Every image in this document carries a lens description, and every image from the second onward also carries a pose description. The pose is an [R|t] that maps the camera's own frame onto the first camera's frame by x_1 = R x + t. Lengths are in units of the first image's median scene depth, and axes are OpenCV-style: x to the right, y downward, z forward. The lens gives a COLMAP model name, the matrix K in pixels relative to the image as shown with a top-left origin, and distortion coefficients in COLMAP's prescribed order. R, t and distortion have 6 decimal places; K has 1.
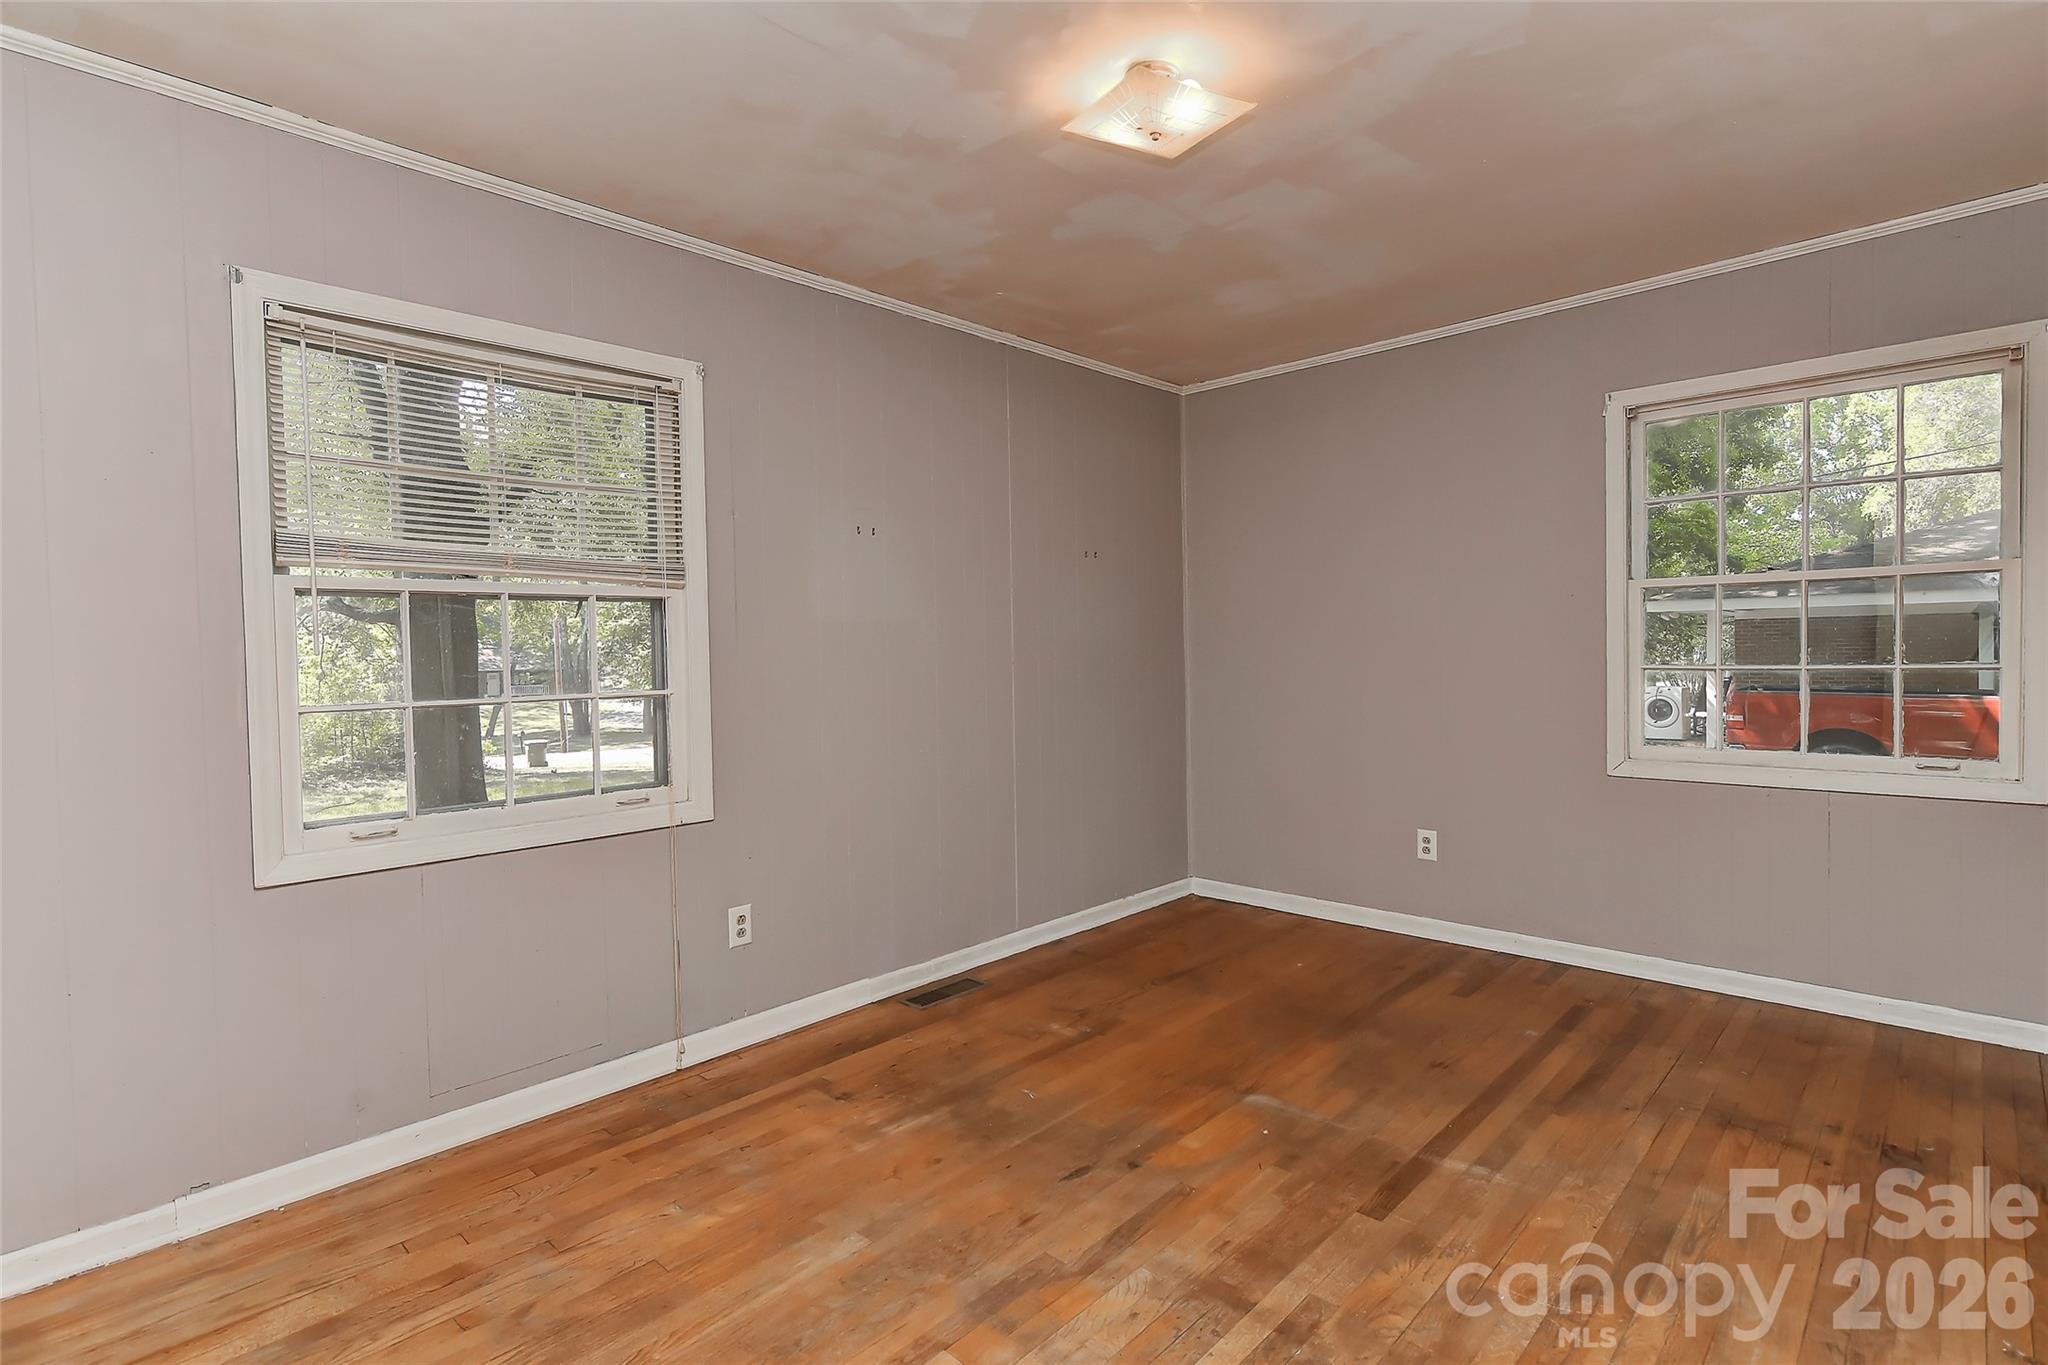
lens RADIAL K [[1018.5, 0, 1032.6], [0, 1018.5, 671.2], [0, 0, 1]] dist [0.004117, -0.002133]
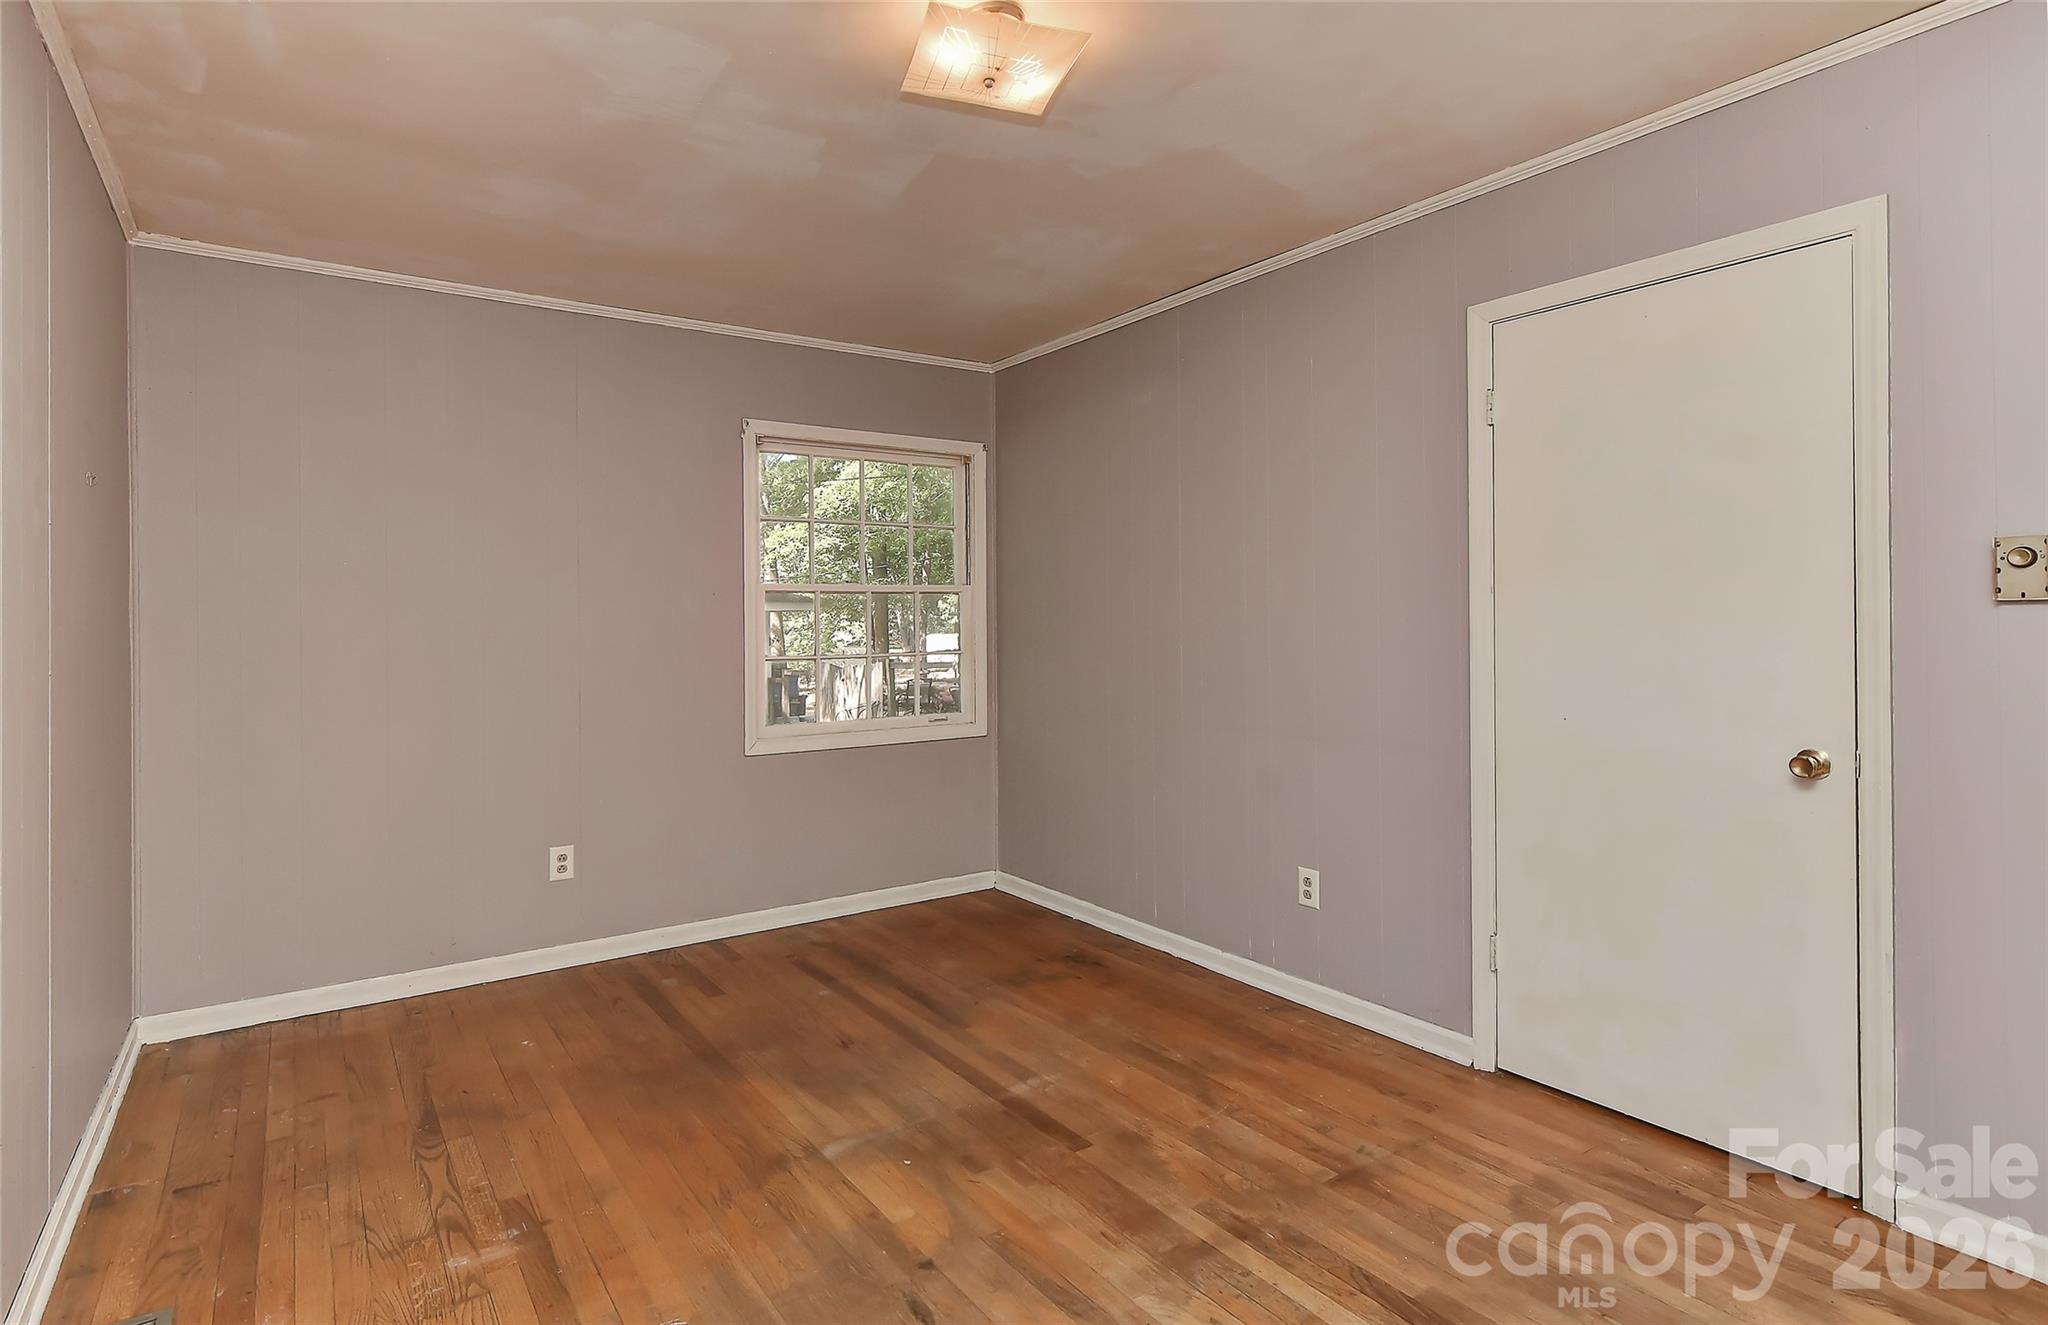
lens RADIAL K [[986.2, 0, 1018.3], [0, 986.2, 646.8], [0, 0, 1]] dist [-0.003539, -0.000124]
pose [[0.219926, -0.005619, 0.975500, -0.570961], [0.033012, 0.999454, -0.001685, -0.006603], [-0.974958, 0.032574, 0.219991, 0.645932]]
